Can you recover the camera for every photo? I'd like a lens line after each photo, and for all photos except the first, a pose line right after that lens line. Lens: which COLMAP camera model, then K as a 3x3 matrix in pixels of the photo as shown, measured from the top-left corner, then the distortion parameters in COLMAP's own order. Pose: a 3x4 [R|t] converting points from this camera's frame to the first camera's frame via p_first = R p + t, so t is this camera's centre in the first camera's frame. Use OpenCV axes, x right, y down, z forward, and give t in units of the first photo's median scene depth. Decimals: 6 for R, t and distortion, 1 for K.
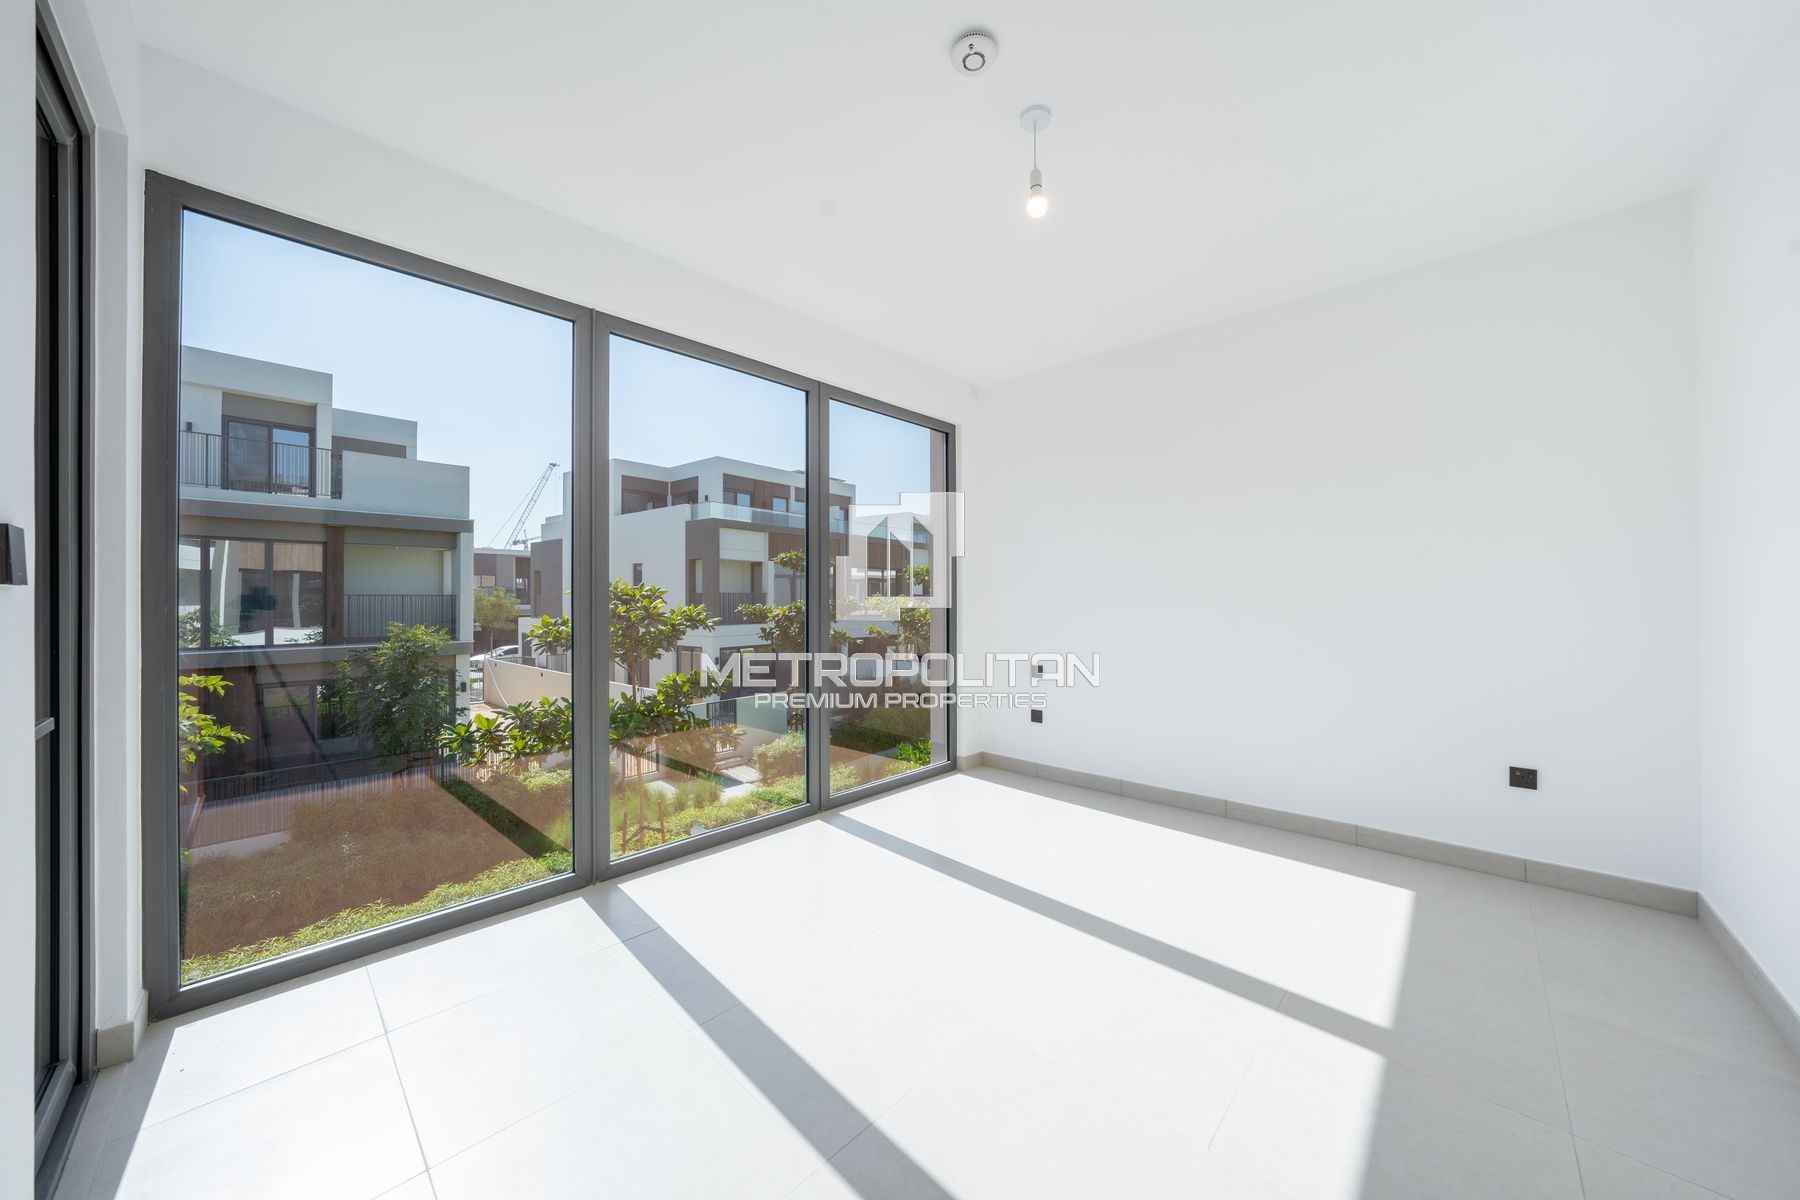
lens RADIAL K [[628.4, 0, 879.2], [0, 628.4, 596.1], [0, 0, 1]] dist [0.000142, 0.000052]
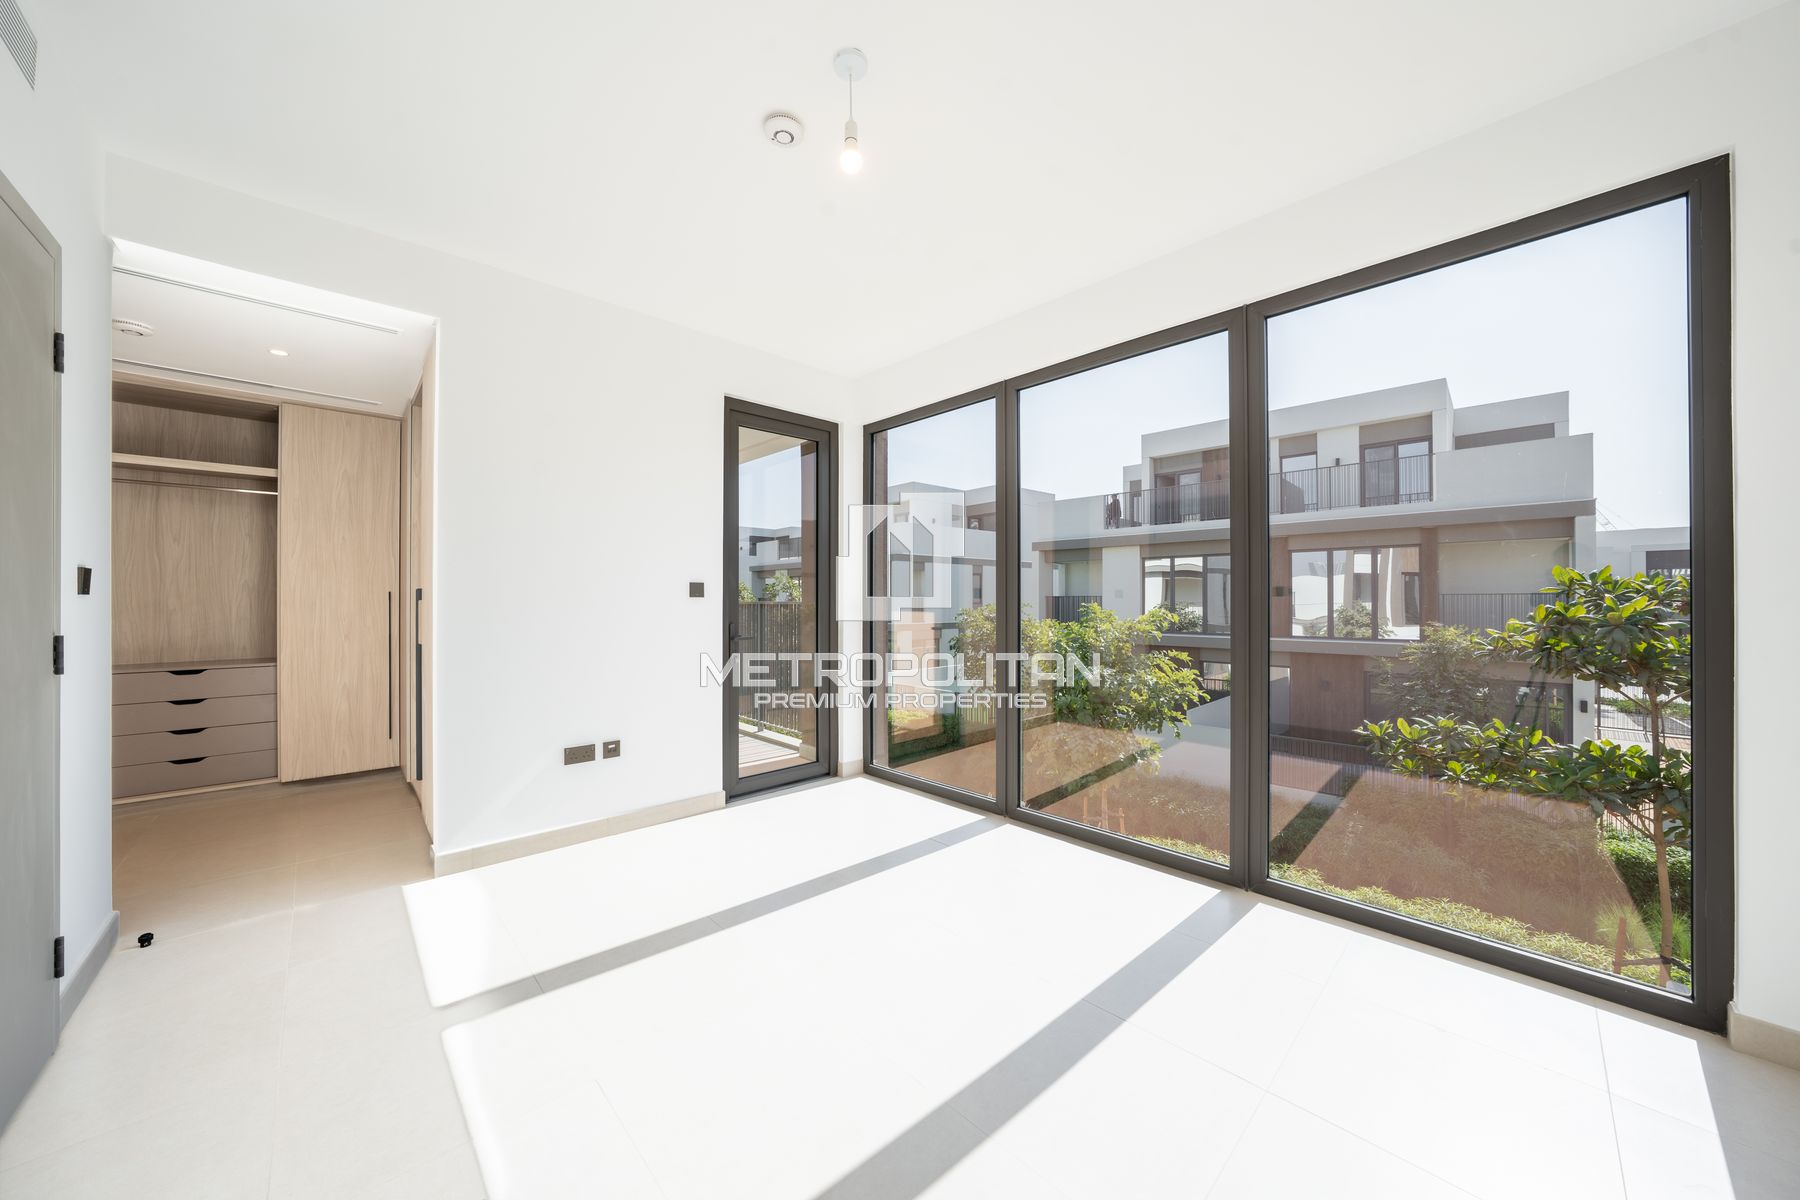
lens RADIAL K [[619.4, 0, 900.0], [0, 619.4, 600.0], [0, 0, 1]] dist [-0.014532, 0.000078]
pose [[-0.025015, 0.000710, -0.999687, 0.160340], [0.007293, 0.999973, 0.000528, 0.000487], [0.999660, -0.007277, -0.025019, 0.155599]]
